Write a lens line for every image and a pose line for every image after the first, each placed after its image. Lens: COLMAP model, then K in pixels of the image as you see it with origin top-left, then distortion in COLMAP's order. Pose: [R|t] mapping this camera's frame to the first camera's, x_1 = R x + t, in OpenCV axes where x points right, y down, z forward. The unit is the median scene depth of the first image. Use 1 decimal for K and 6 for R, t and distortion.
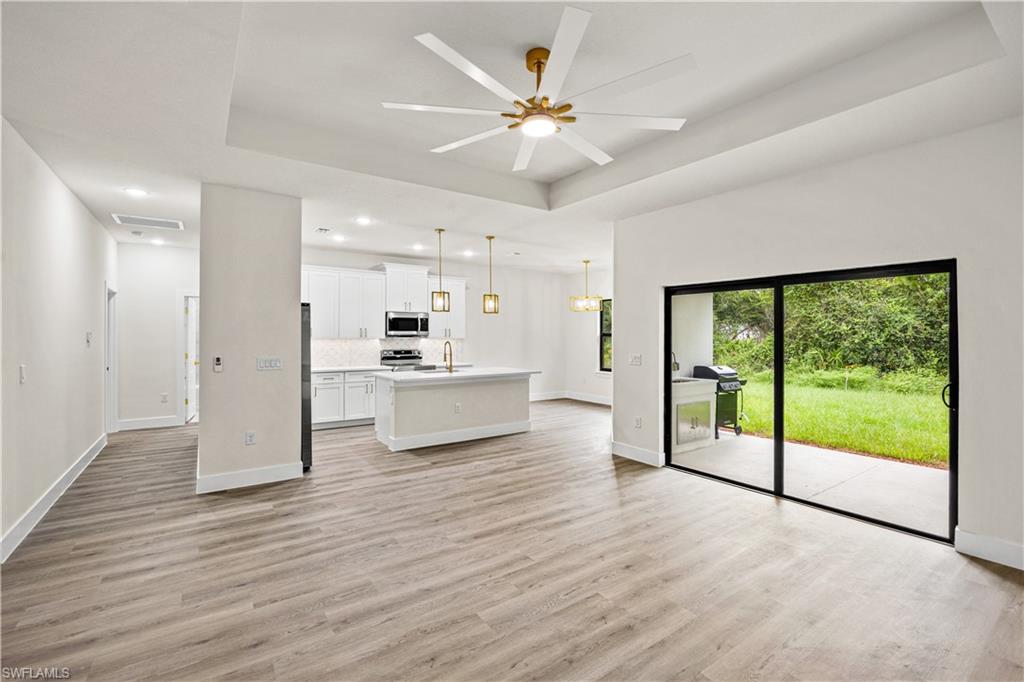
lens RADIAL K [[442.4, 0, 512.0], [0, 442.4, 341.0], [0, 0, 1]] dist [-0.000376, -0.000274]
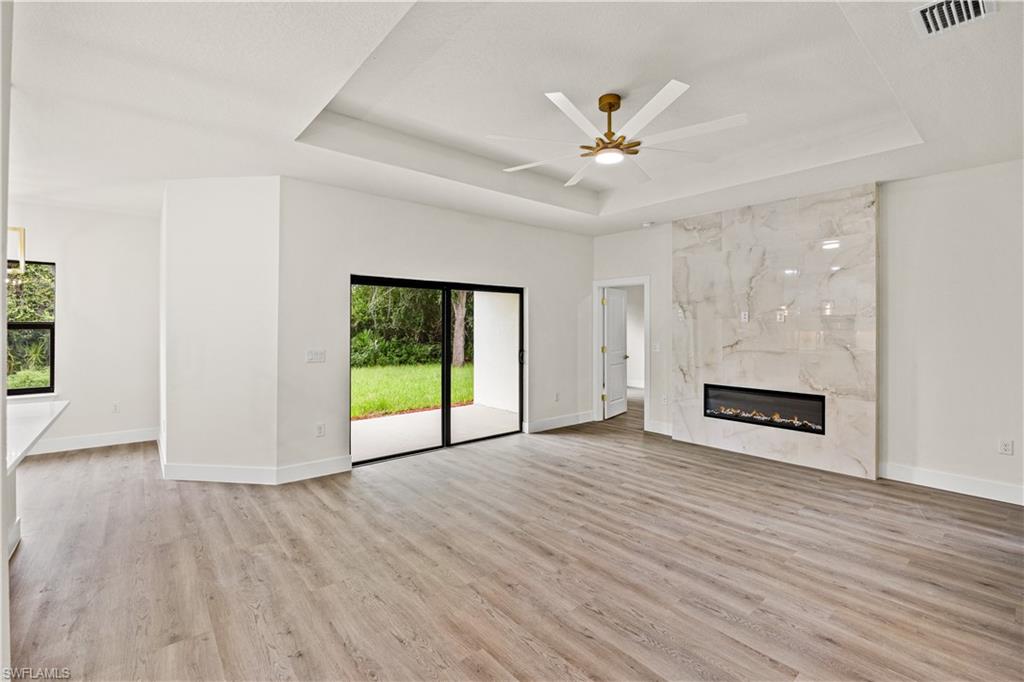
lens RADIAL K [[455.0, 0, 514.5], [0, 455.0, 326.4], [0, 0, 1]] dist [-0.000546, -0.000021]
pose [[-0.095240, 0.003492, 0.995448, -1.046063], [0.010572, 0.999941, -0.002497, -0.010337], [-0.995398, 0.010286, -0.095271, 1.227073]]
